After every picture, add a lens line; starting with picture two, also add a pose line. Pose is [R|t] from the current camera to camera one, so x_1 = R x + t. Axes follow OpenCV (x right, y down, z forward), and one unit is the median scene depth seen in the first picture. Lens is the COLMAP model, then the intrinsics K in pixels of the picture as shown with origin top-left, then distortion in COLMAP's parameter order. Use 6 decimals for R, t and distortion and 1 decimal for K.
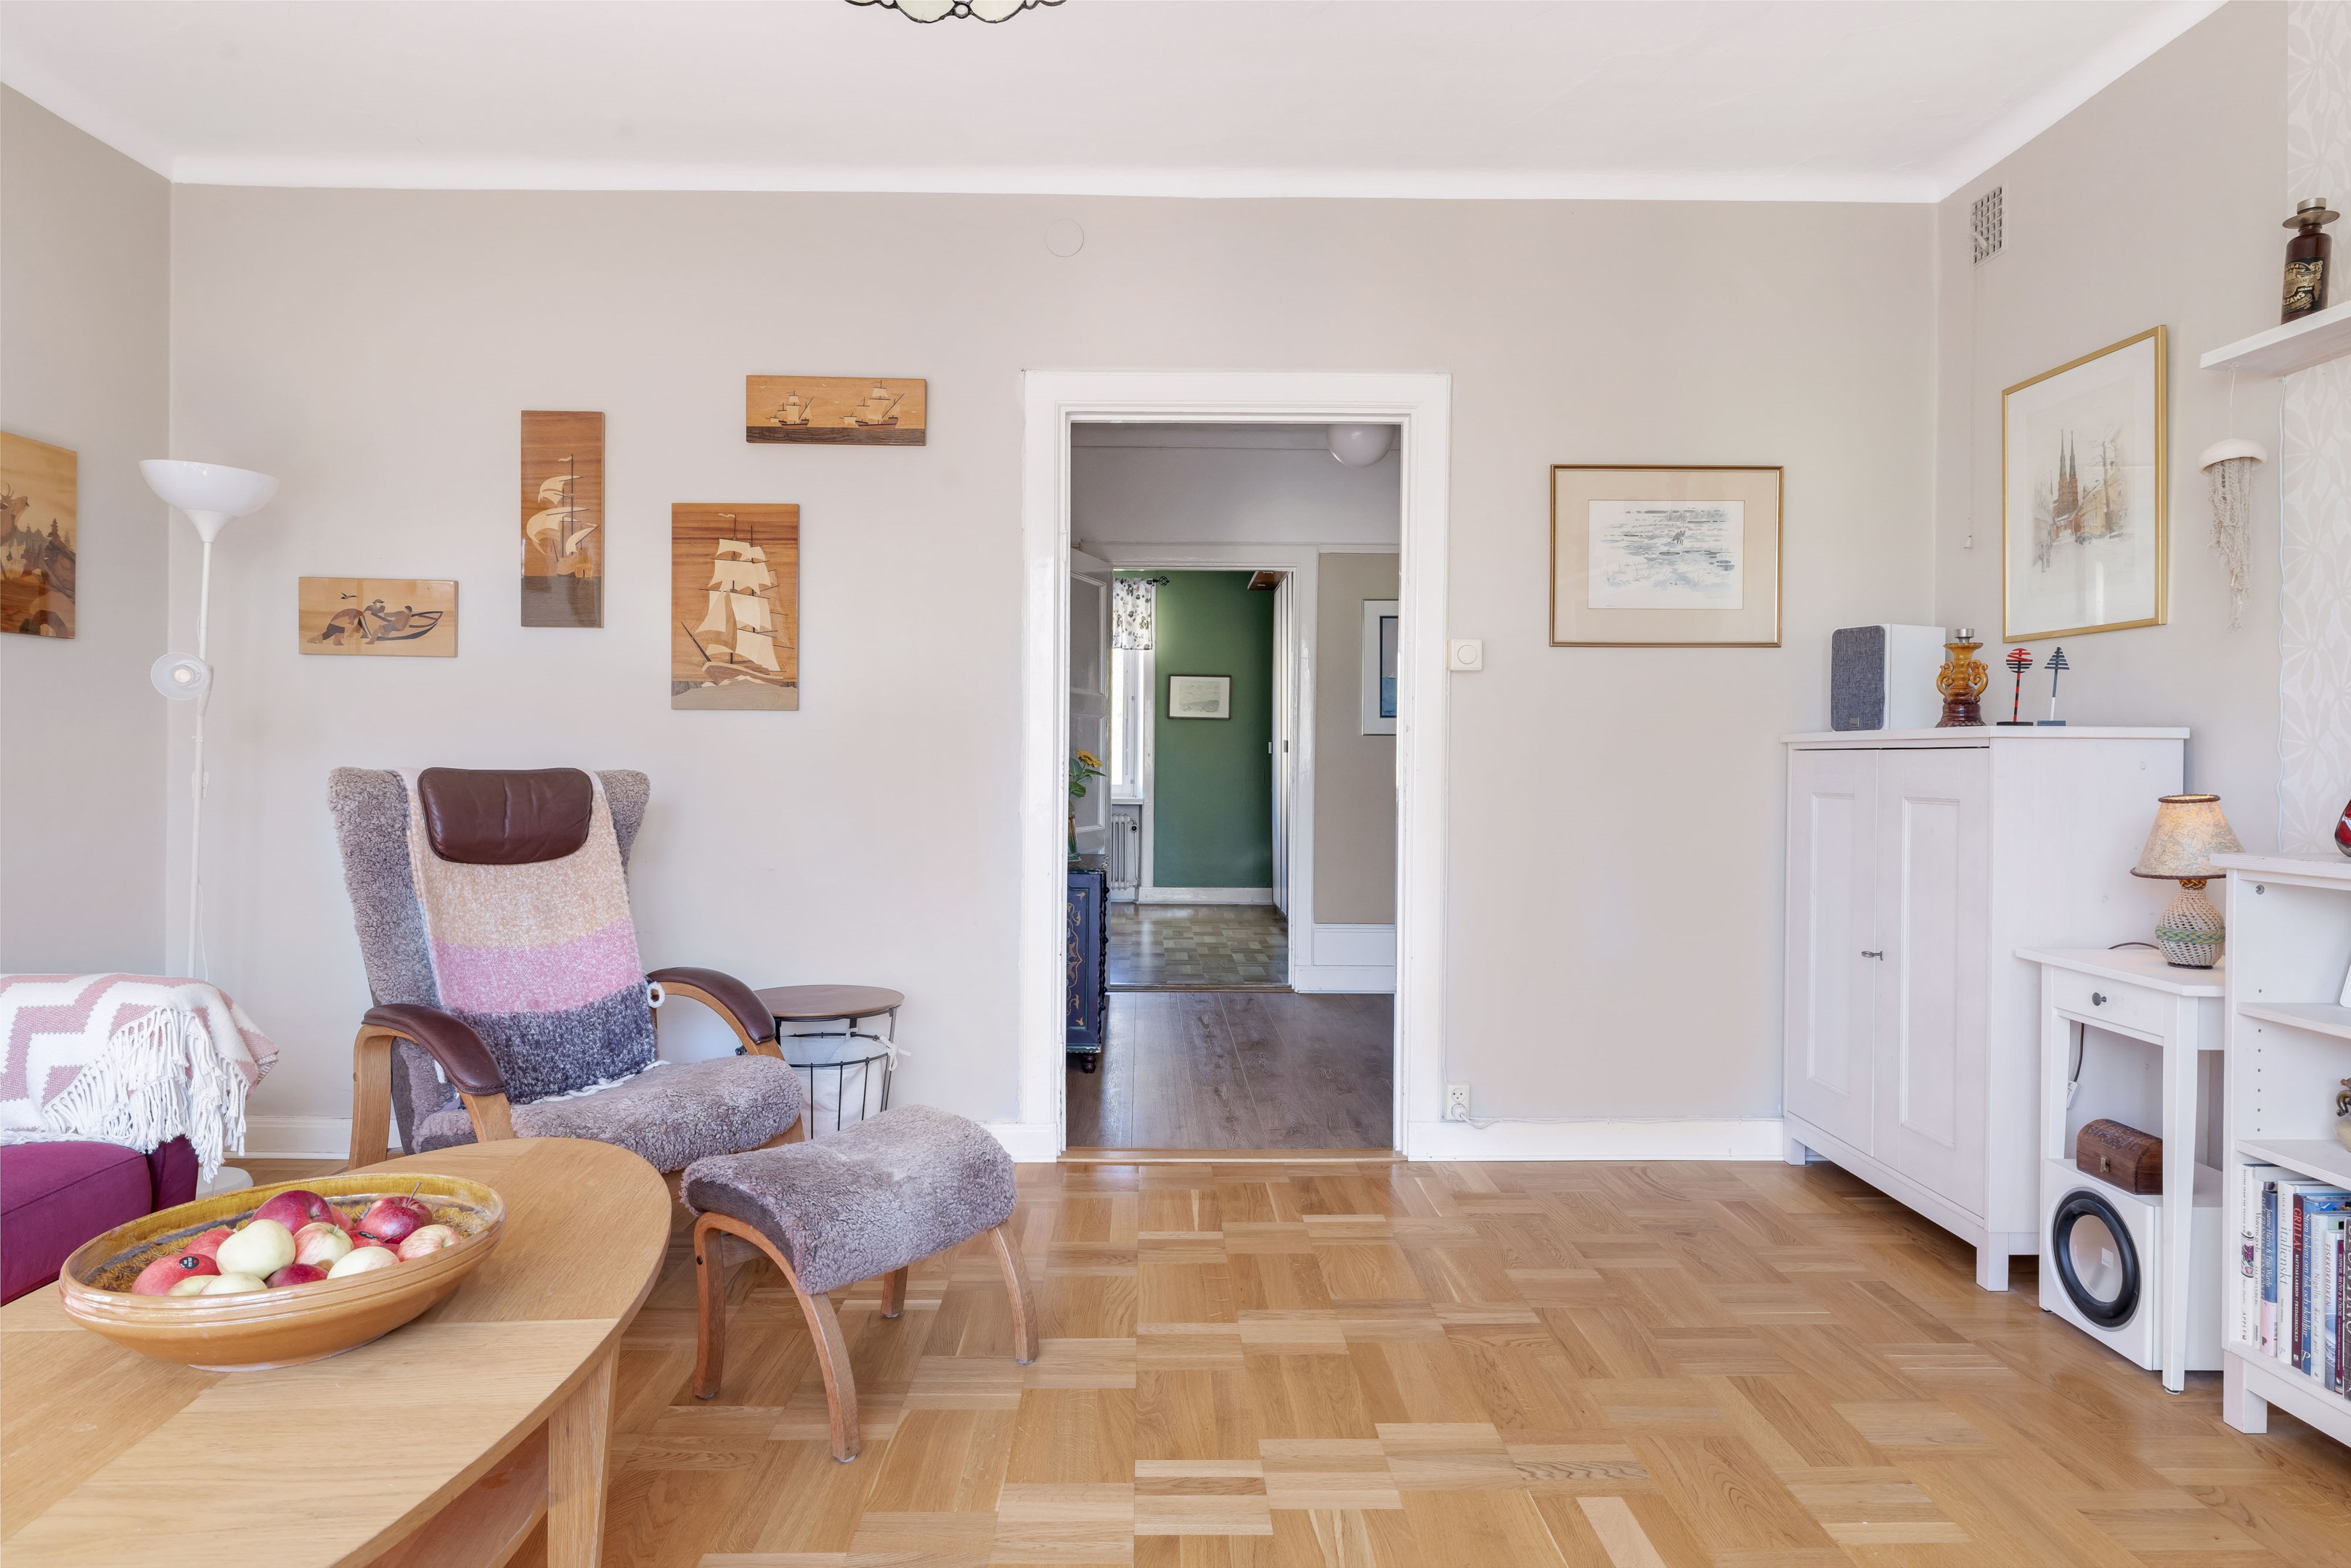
lens RADIAL K [[1367.1, 0, 1171.2], [0, 1367.1, 771.1], [0, 0, 1]] dist [0.000642, 0.002563]
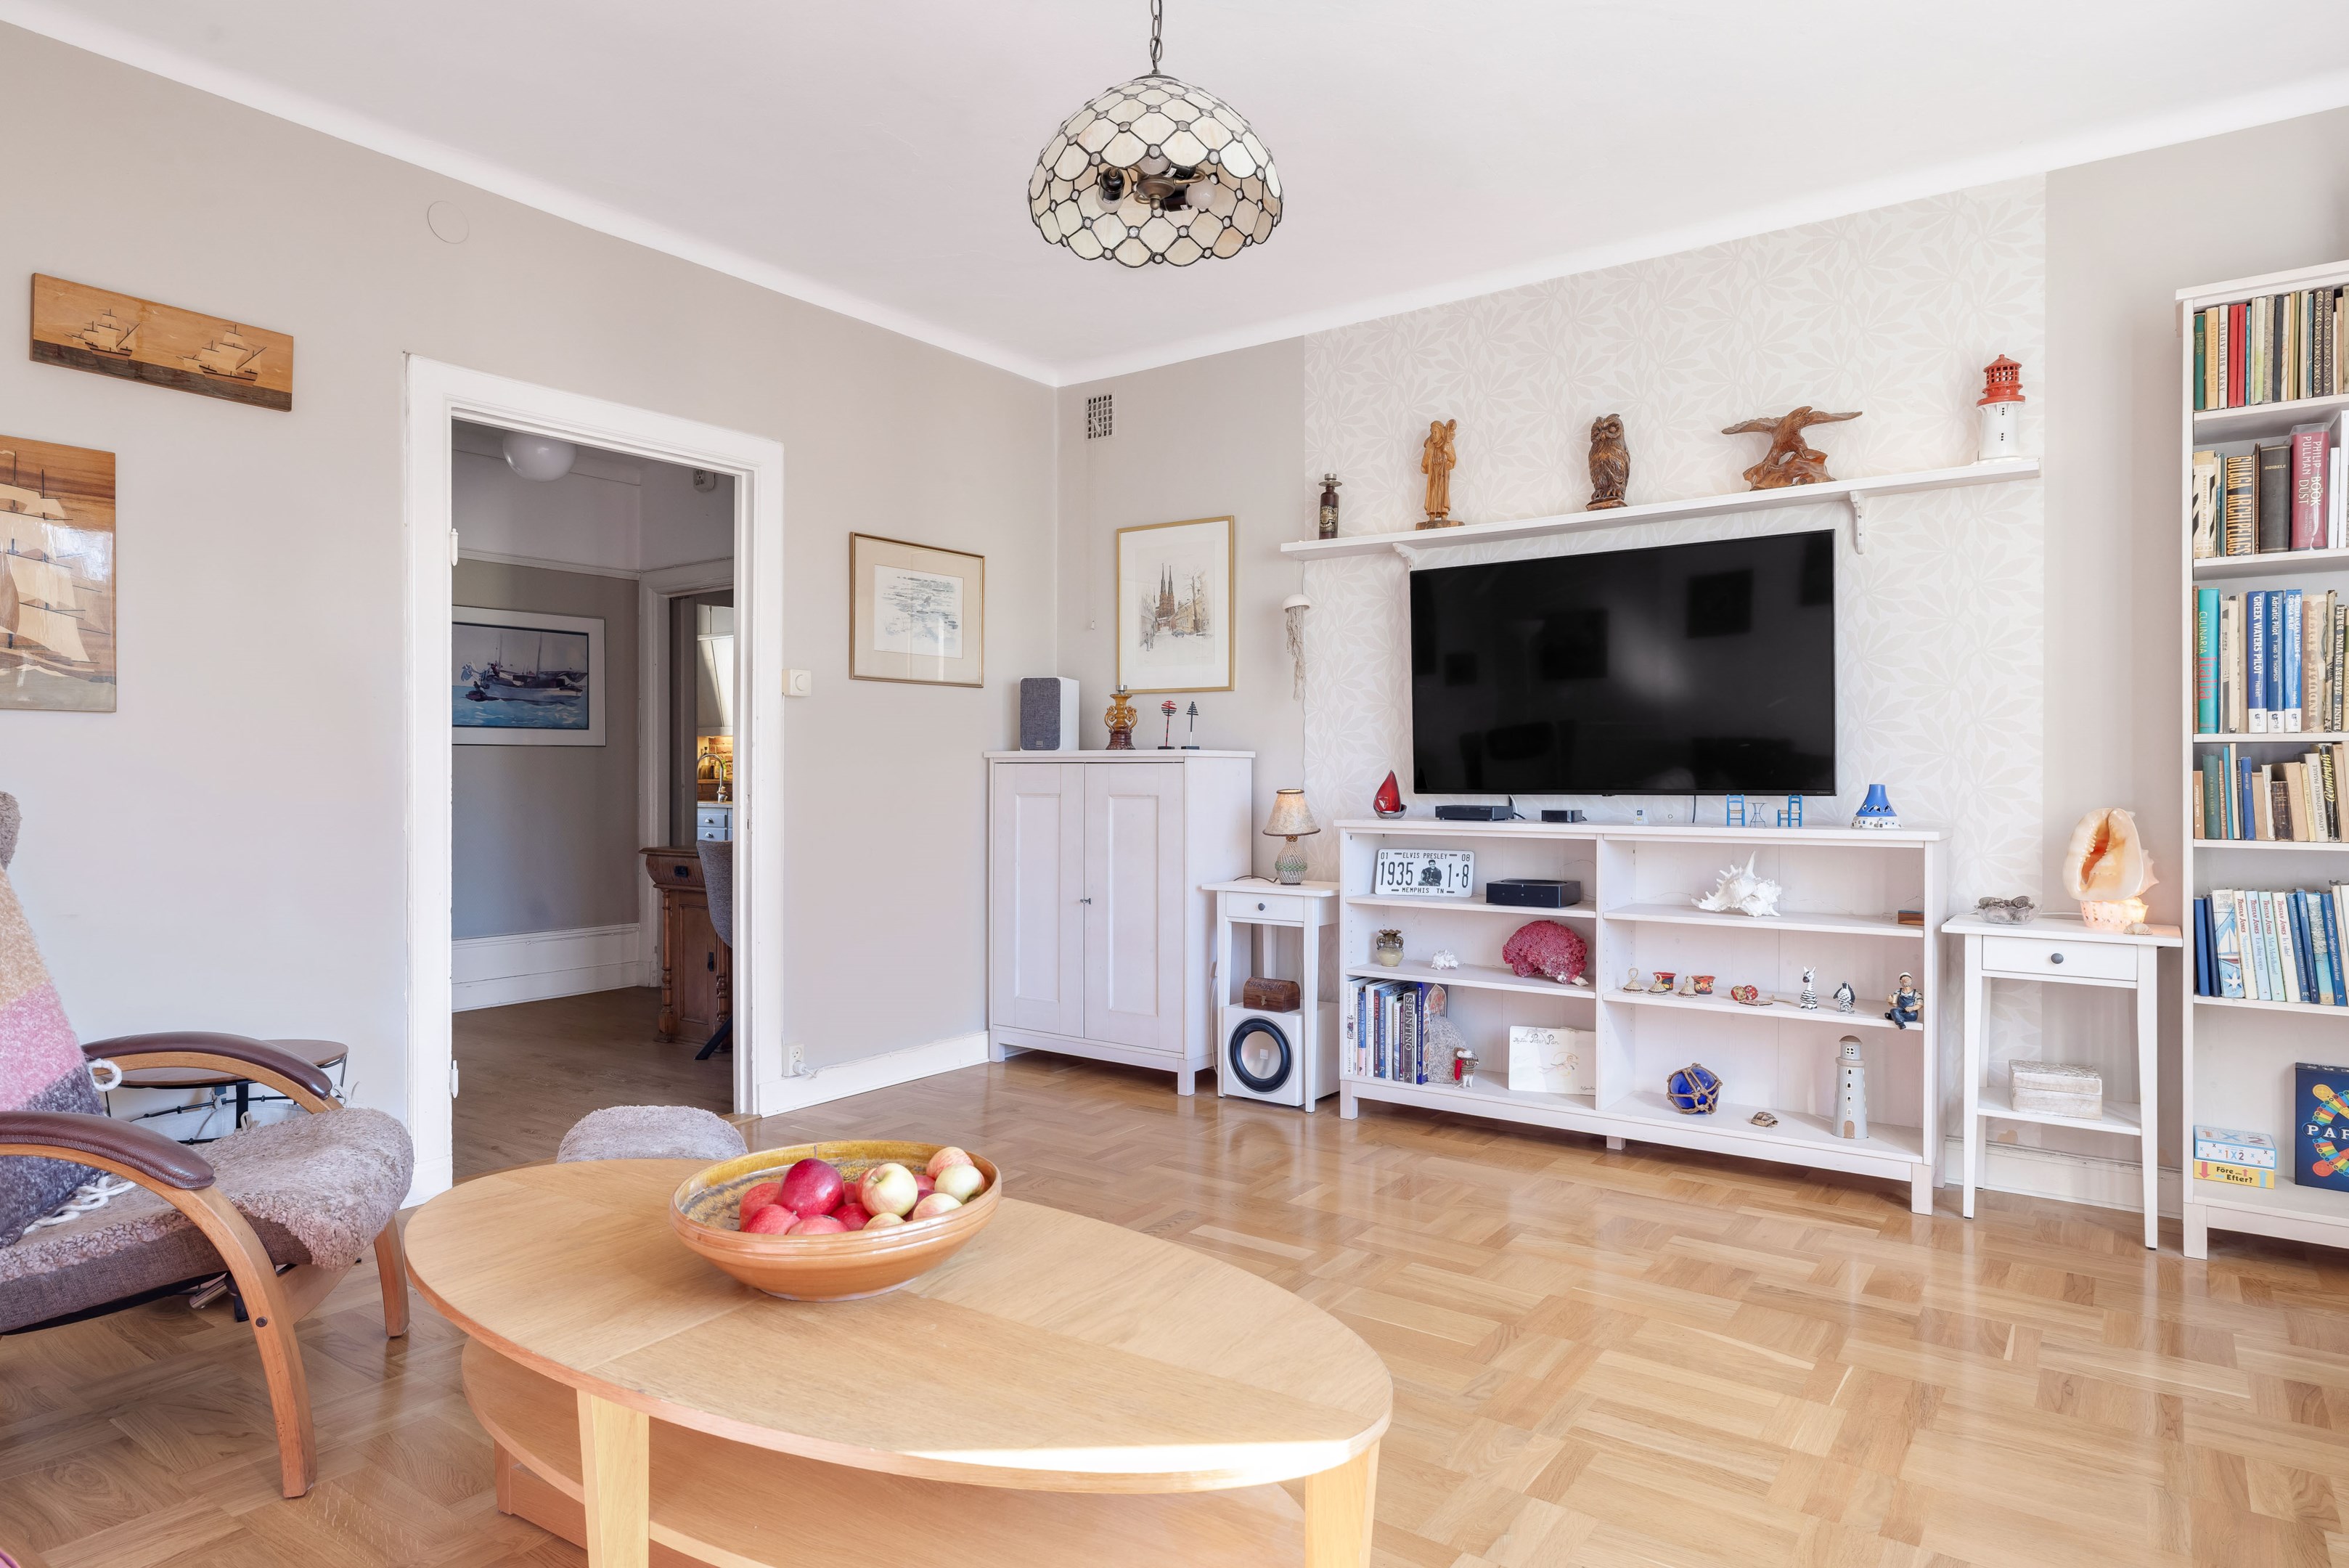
lens RADIAL K [[1365.4, 0, 1174.5], [0, 1365.4, 784.0], [0, 0, 1]] dist [0.002770, 0.000382]
pose [[0.597322, -0.011435, 0.801920, -0.621813], [0.009265, 0.999930, 0.007357, -0.003383], [-0.801948, 0.003035, 0.597386, 0.035717]]
